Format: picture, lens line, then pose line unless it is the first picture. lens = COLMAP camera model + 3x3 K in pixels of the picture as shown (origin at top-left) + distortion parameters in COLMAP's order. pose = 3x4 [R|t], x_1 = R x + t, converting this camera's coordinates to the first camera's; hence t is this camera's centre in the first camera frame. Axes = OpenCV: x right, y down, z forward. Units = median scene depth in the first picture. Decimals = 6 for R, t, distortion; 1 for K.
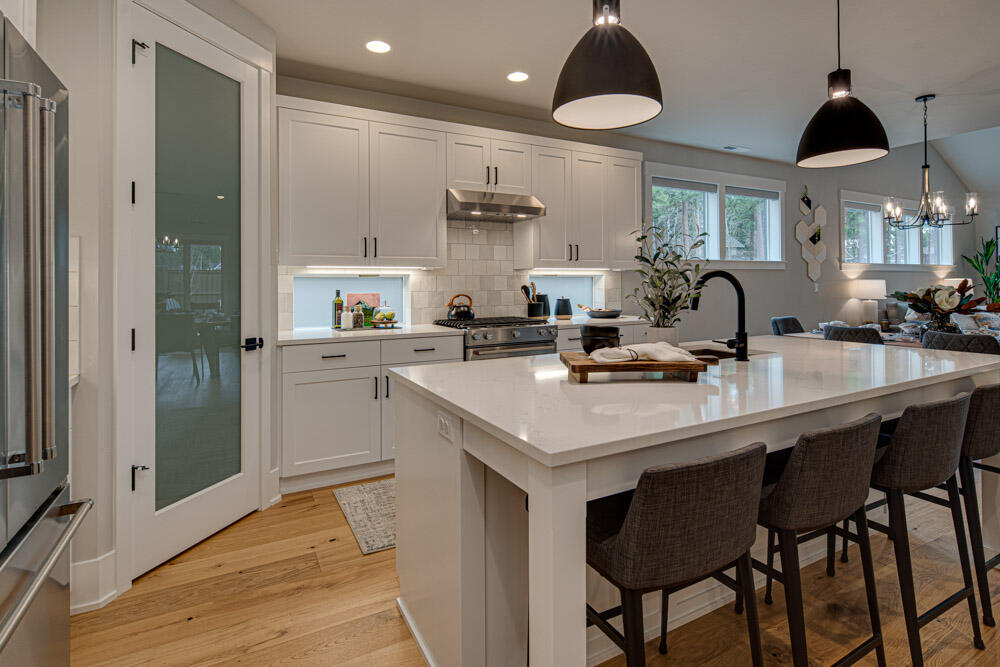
lens RADIAL K [[493.5, 0, 498.1], [0, 493.5, 282.3], [0, 0, 1]] dist [-0.000172, -0.000111]
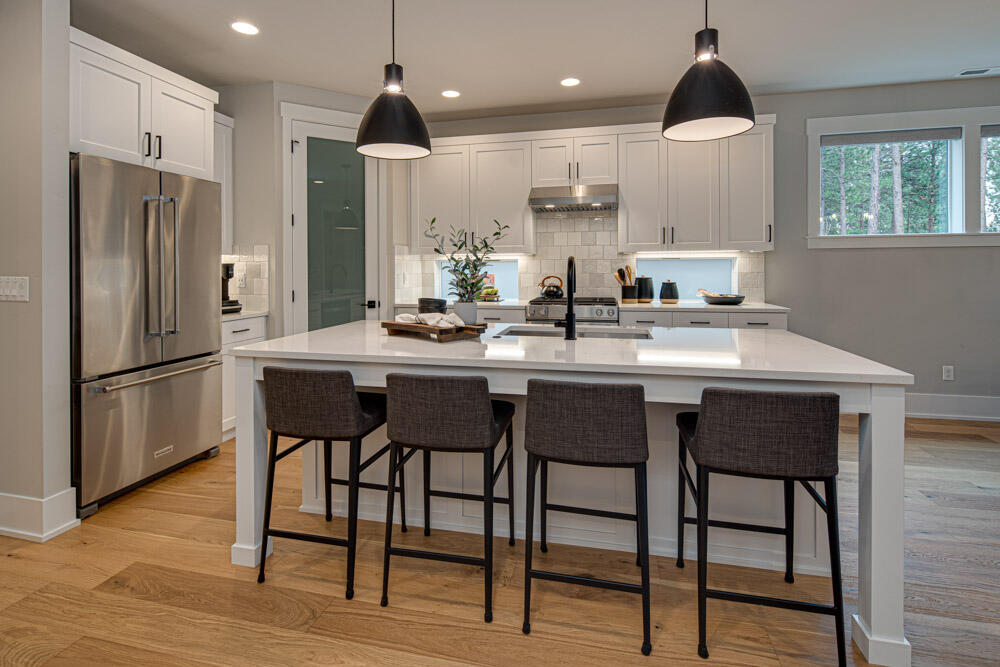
lens RADIAL K [[489.6, 0, 499.0], [0, 489.6, 268.9], [0, 0, 1]] dist [0.000826, -0.000619]
pose [[0.750246, 0.005393, -0.661137, 0.592666], [0.001905, 0.999945, 0.010319, -0.004267], [0.661156, -0.009001, 0.750194, 0.049623]]
